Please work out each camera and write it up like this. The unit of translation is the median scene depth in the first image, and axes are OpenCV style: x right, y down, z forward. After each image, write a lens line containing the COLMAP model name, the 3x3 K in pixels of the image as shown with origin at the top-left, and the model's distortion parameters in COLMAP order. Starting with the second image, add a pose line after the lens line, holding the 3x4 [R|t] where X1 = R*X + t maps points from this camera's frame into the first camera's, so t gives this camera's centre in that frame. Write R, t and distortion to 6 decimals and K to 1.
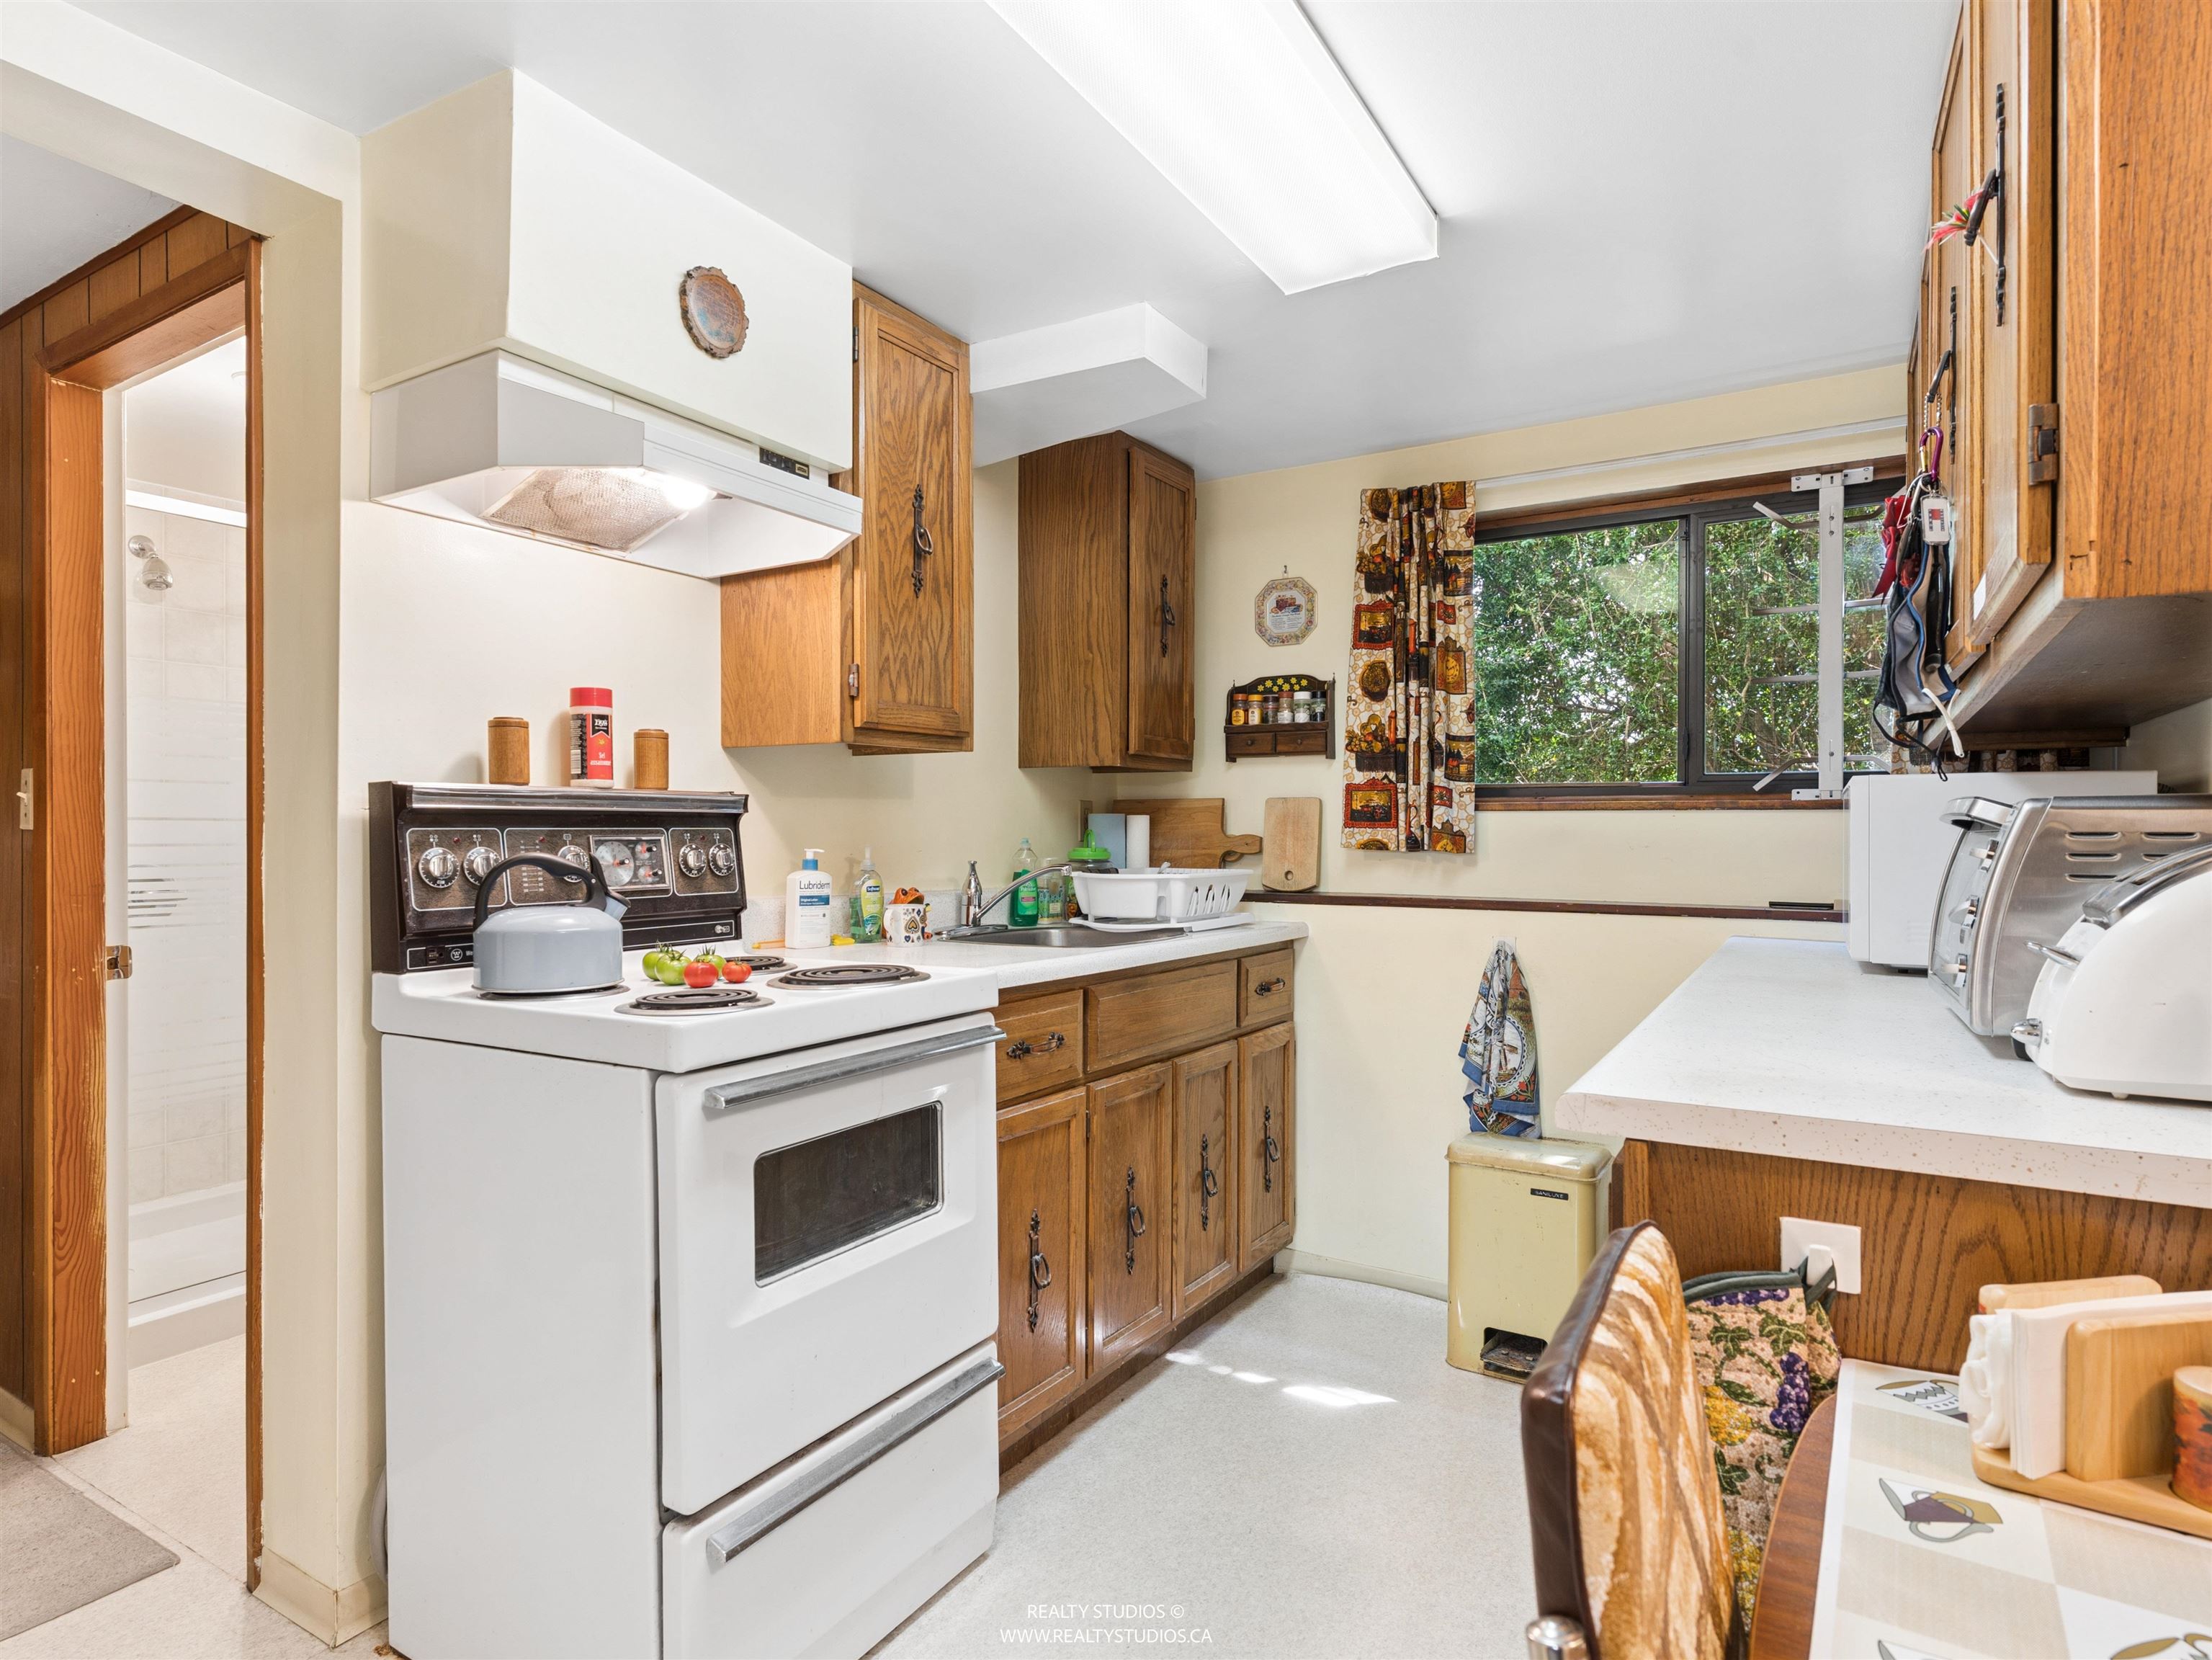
lens RADIAL K [[1192.9, 0, 1110.5], [0, 1192.9, 834.8], [0, 0, 1]] dist [-0.000409, 0.000195]
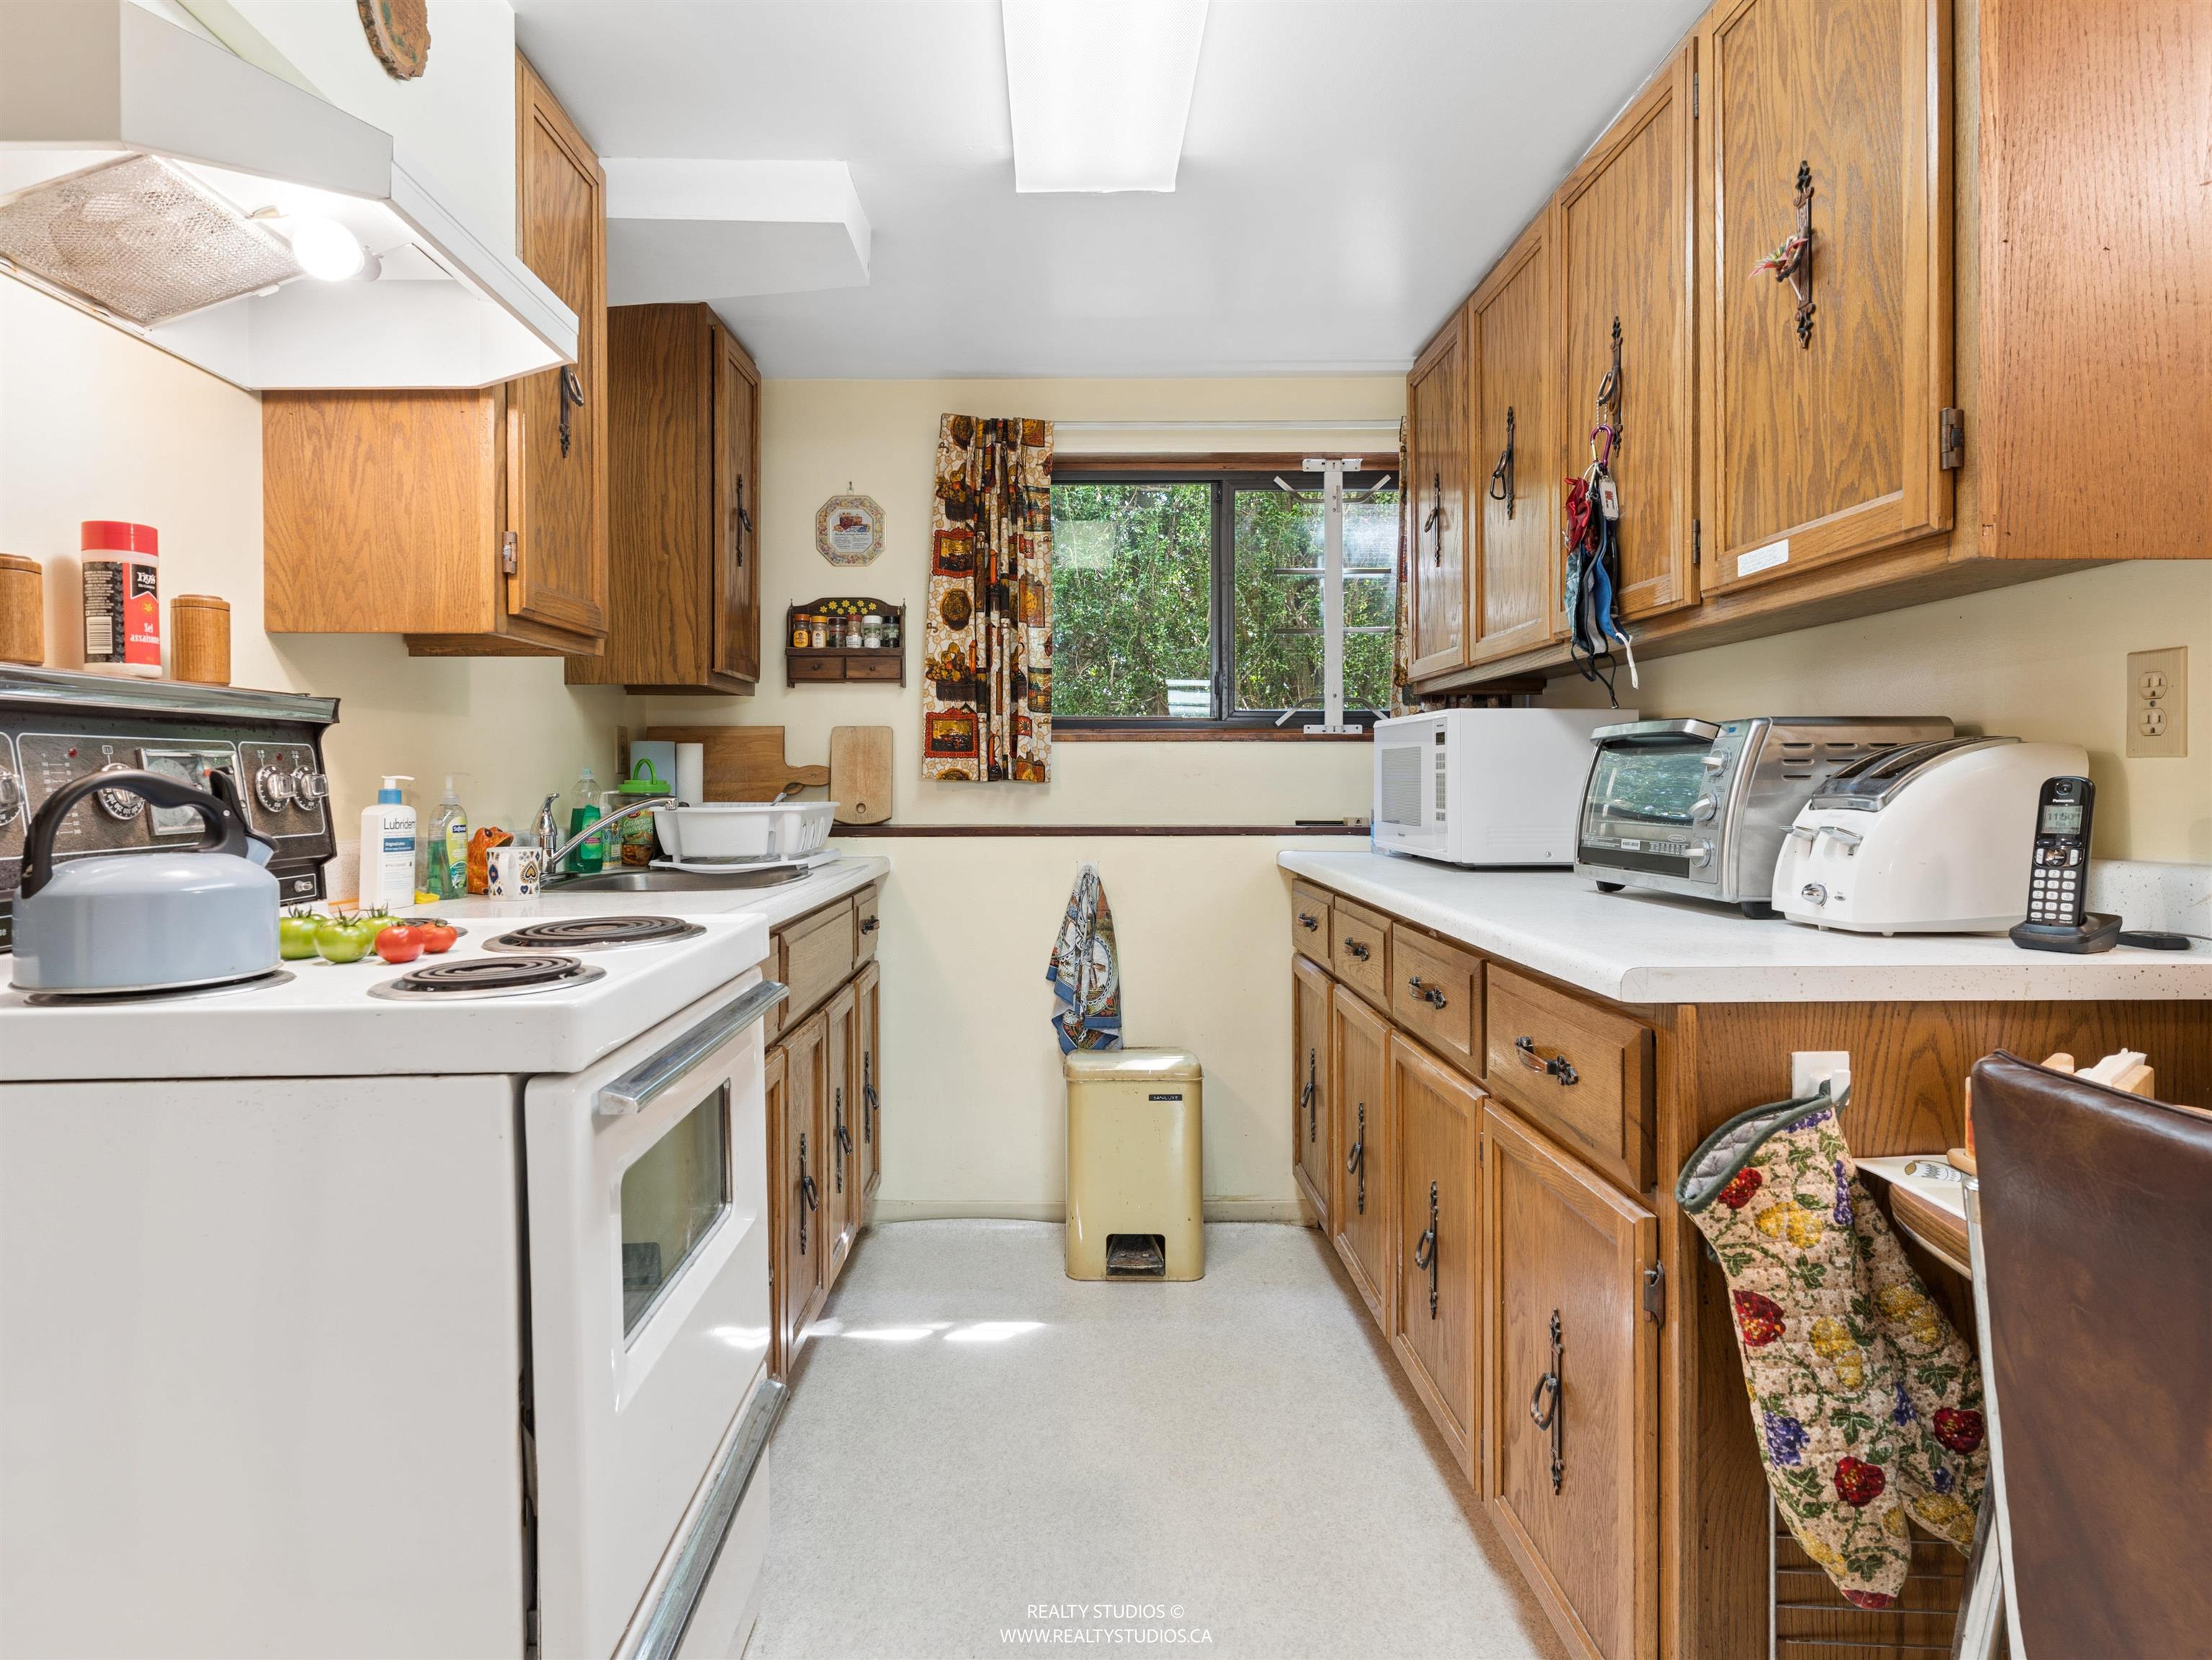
lens RADIAL K [[1184.3, 0, 1111.8], [0, 1184.3, 777.8], [0, 0, 1]] dist [-0.002228, 0.000692]
pose [[0.853425, -0.005429, 0.521187, -0.186737], [0.005801, 0.999983, 0.000917, 0.011142], [-0.521183, 0.002241, 0.853442, 0.098247]]
